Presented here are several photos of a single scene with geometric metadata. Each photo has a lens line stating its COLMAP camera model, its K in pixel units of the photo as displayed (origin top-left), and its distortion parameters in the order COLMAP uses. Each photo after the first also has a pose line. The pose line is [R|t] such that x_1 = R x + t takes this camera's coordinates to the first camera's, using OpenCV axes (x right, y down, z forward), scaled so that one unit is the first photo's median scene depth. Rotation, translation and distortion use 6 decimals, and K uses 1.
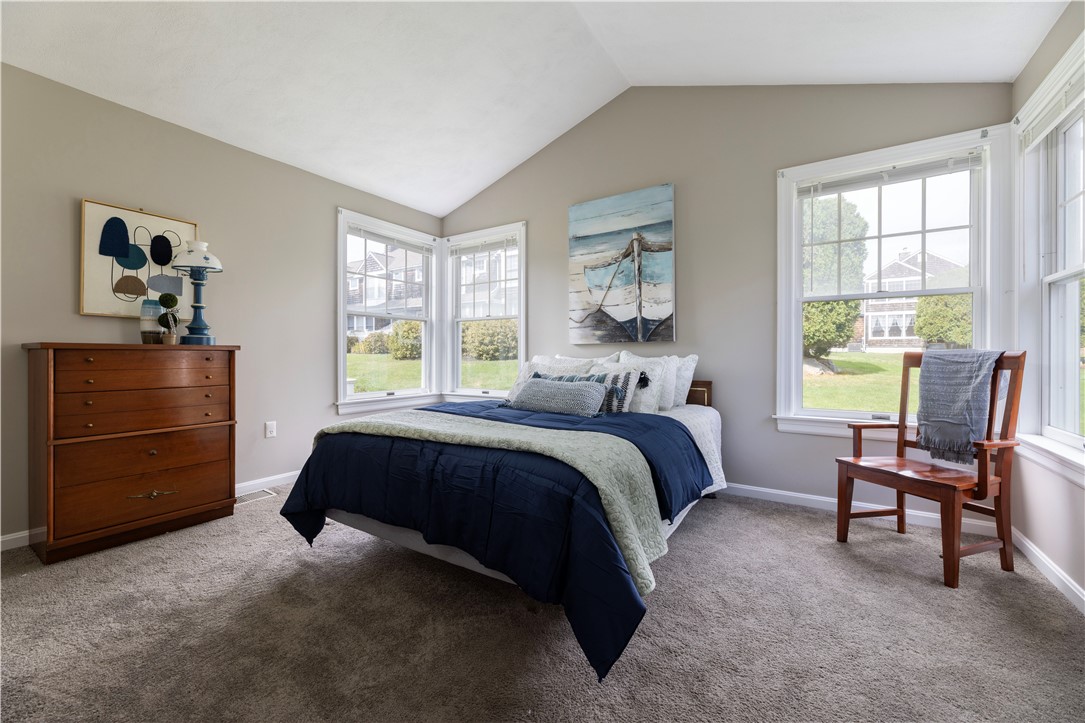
lens RADIAL K [[443.8, 0, 535.5], [0, 443.8, 359.6], [0, 0, 1]] dist [0.001786, -0.000119]
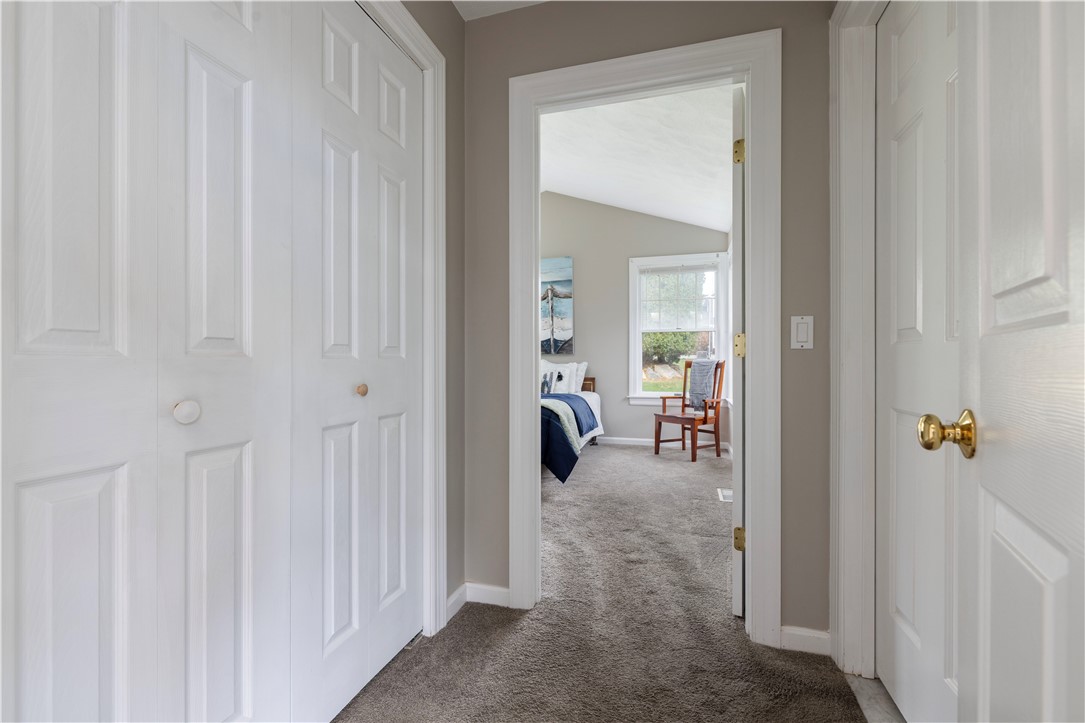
lens RADIAL K [[494.2, 0, 542.7], [0, 494.2, 362.5], [0, 0, 1]] dist [-0.000868, -0.000005]
pose [[0.956304, -0.000933, 0.292374, -0.352234], [0.003489, 0.999960, -0.008219, 0.006100], [-0.292355, 0.008879, 0.956269, -0.760973]]
